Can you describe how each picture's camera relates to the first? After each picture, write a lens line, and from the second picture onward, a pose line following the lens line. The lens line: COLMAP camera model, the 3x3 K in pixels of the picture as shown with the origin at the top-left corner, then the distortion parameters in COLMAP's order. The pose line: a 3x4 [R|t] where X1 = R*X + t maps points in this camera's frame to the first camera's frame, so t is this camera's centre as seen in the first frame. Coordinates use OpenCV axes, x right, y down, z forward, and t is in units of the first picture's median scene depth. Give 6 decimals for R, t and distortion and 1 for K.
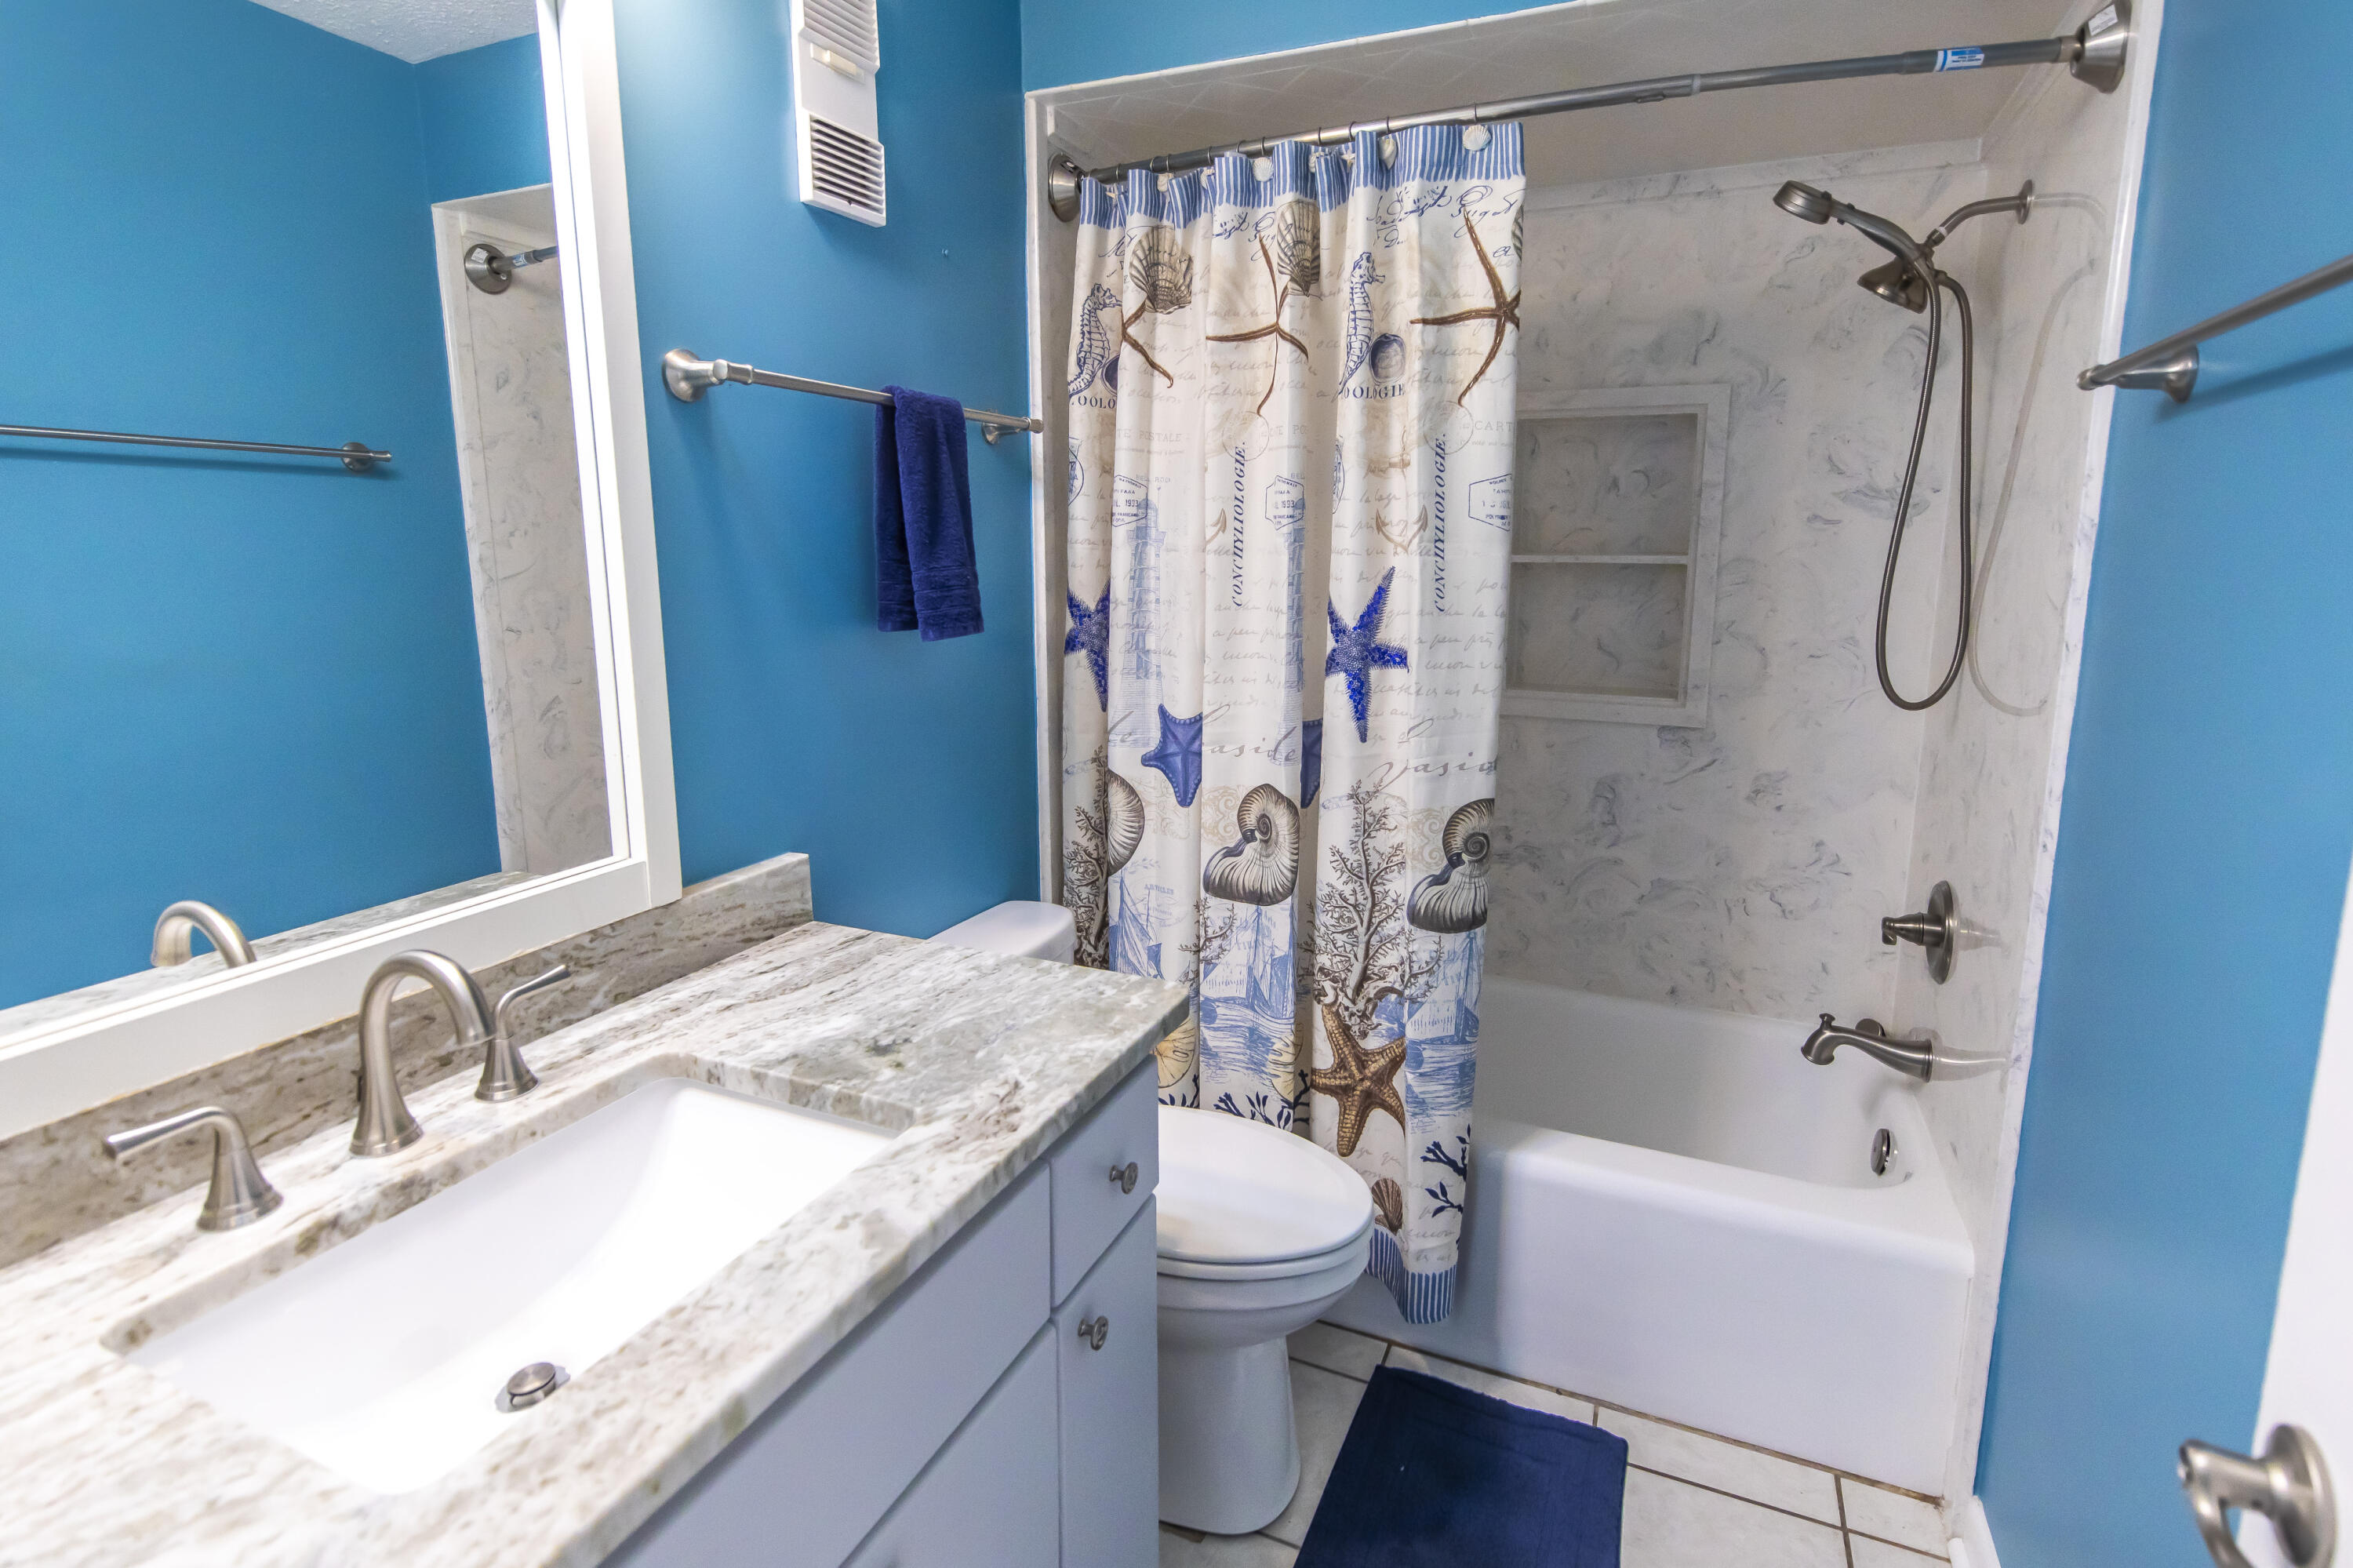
lens RADIAL K [[1127.3, 0, 1171.2], [0, 1127.3, 806.1], [0, 0, 1]] dist [0.004900, 0.000409]
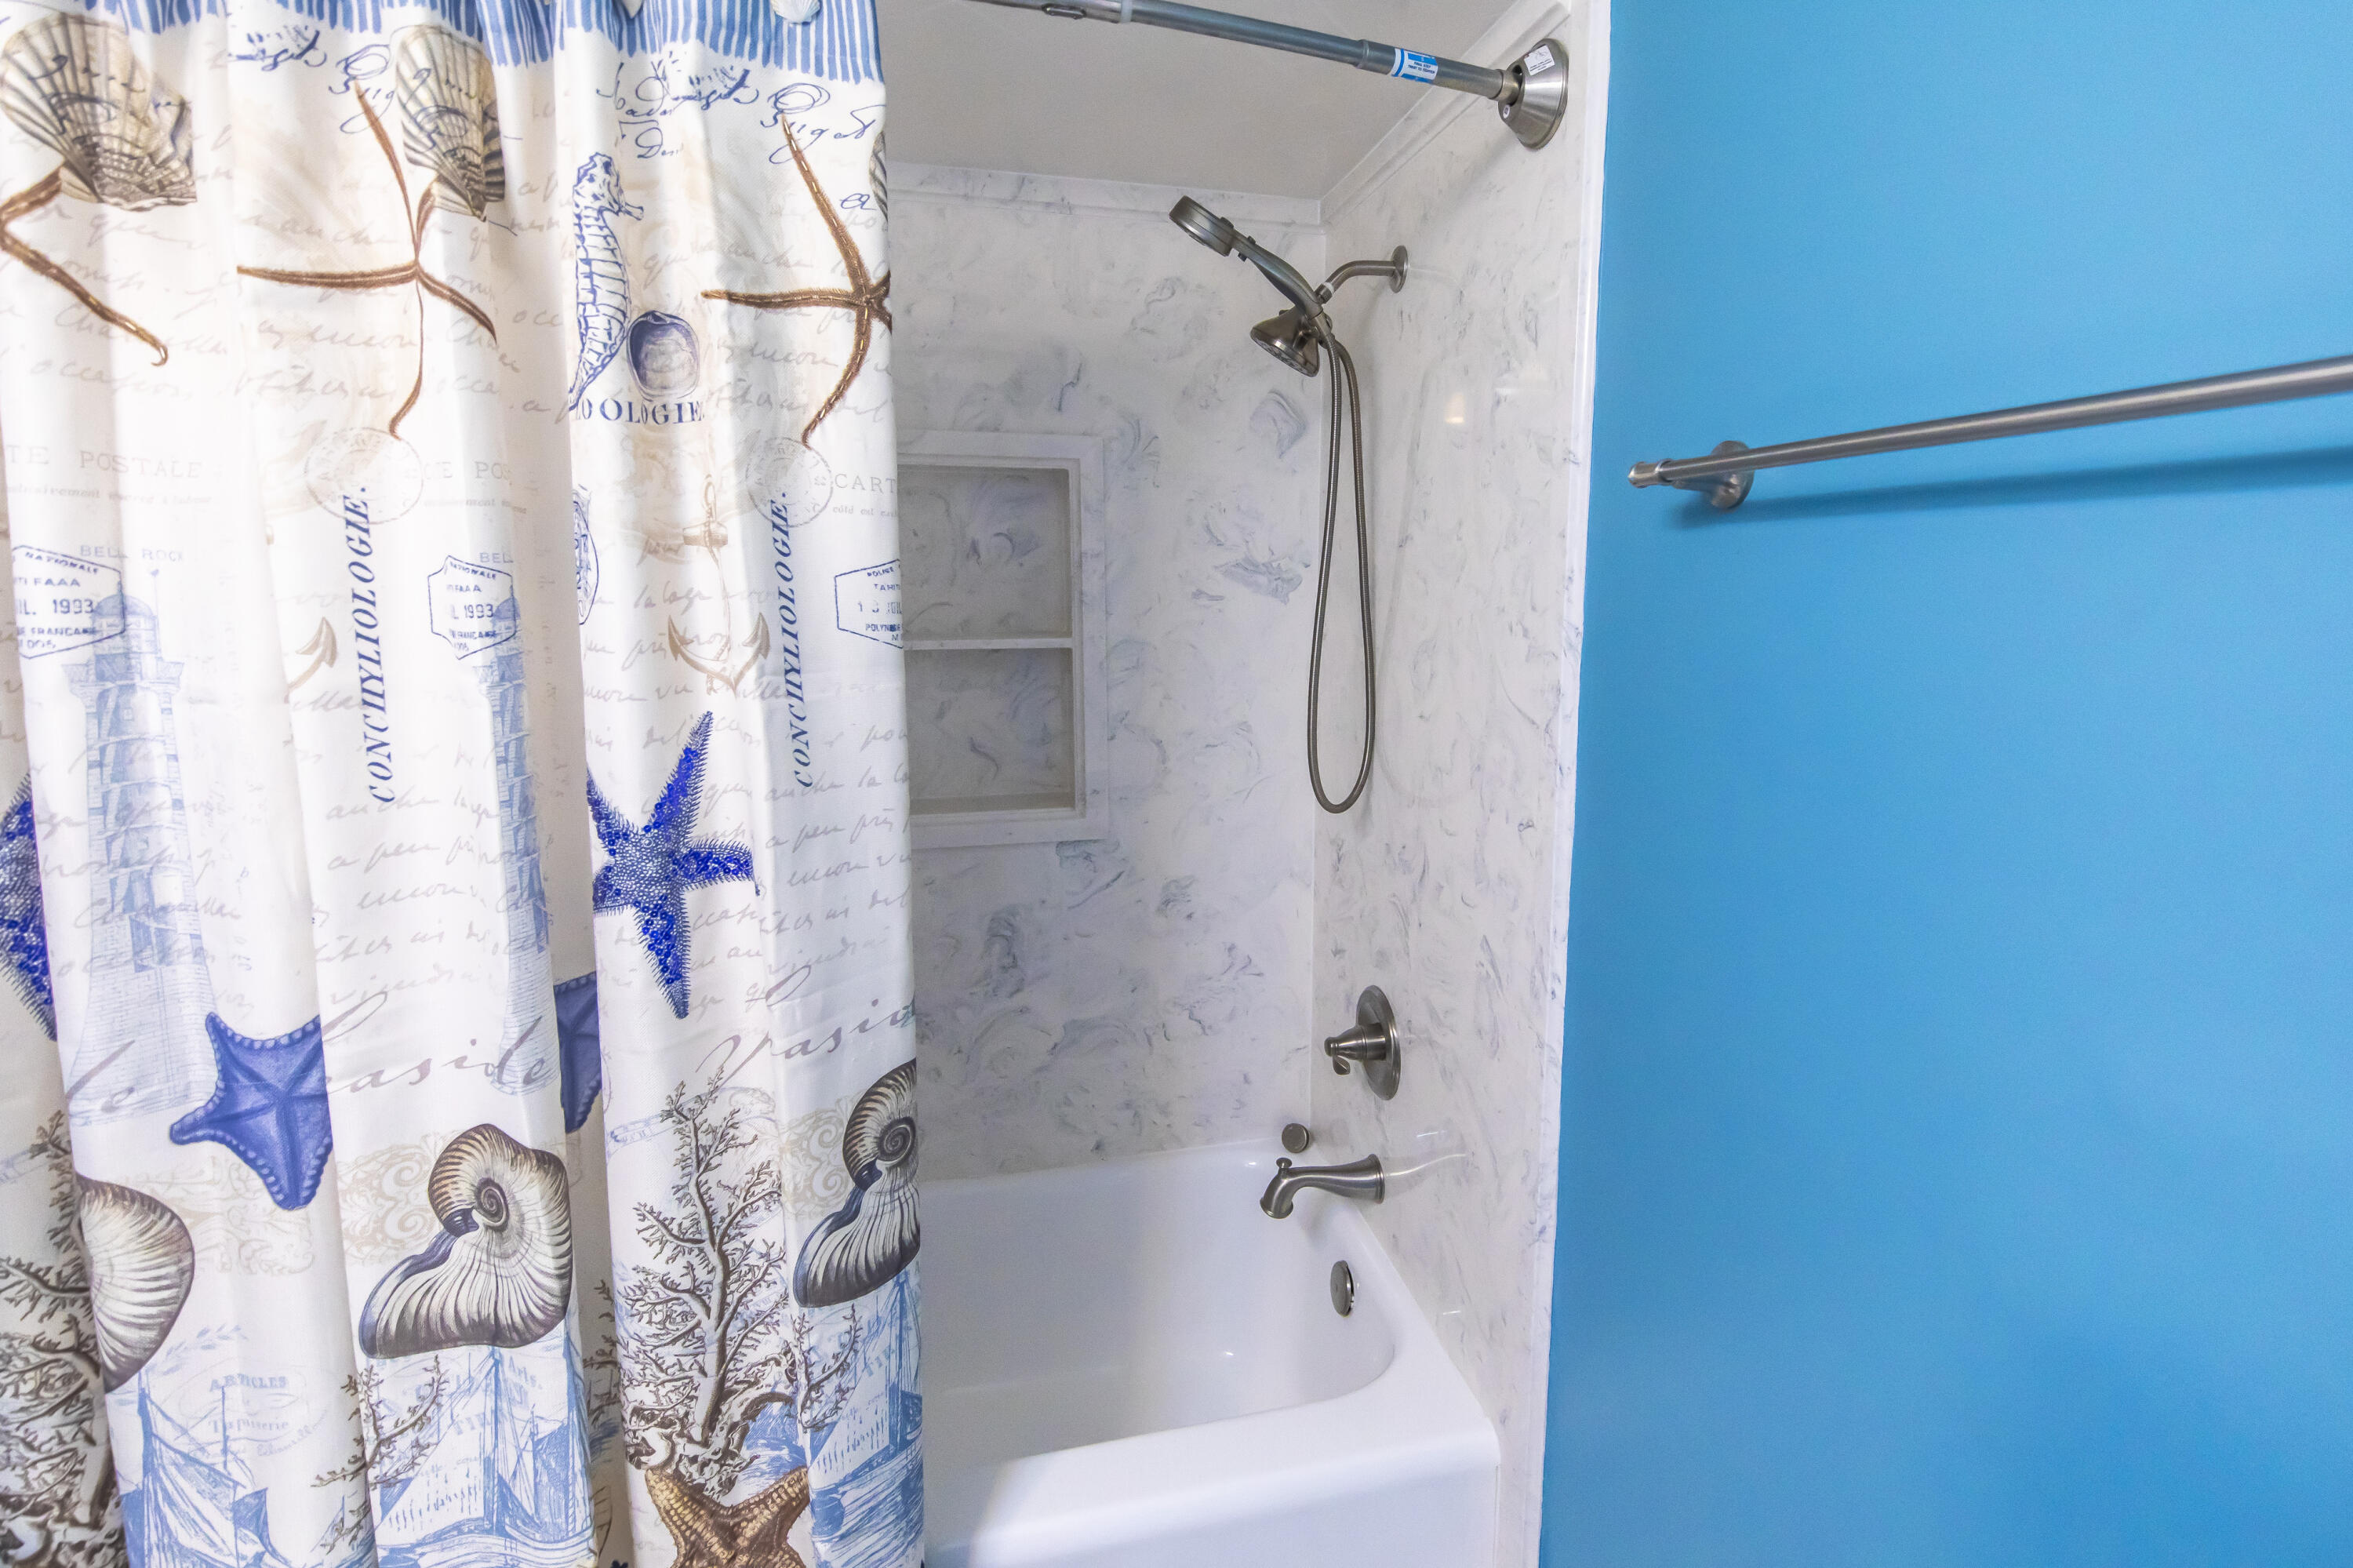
lens RADIAL K [[1114.4, 0, 1187.7], [0, 1114.4, 706.9], [0, 0, 1]] dist [0.002980, -0.000583]
pose [[0.801663, -0.074493, 0.593116, 0.053036], [0.134758, 0.989185, -0.057903, -0.139658], [-0.582389, 0.126346, 0.803032, 0.378809]]
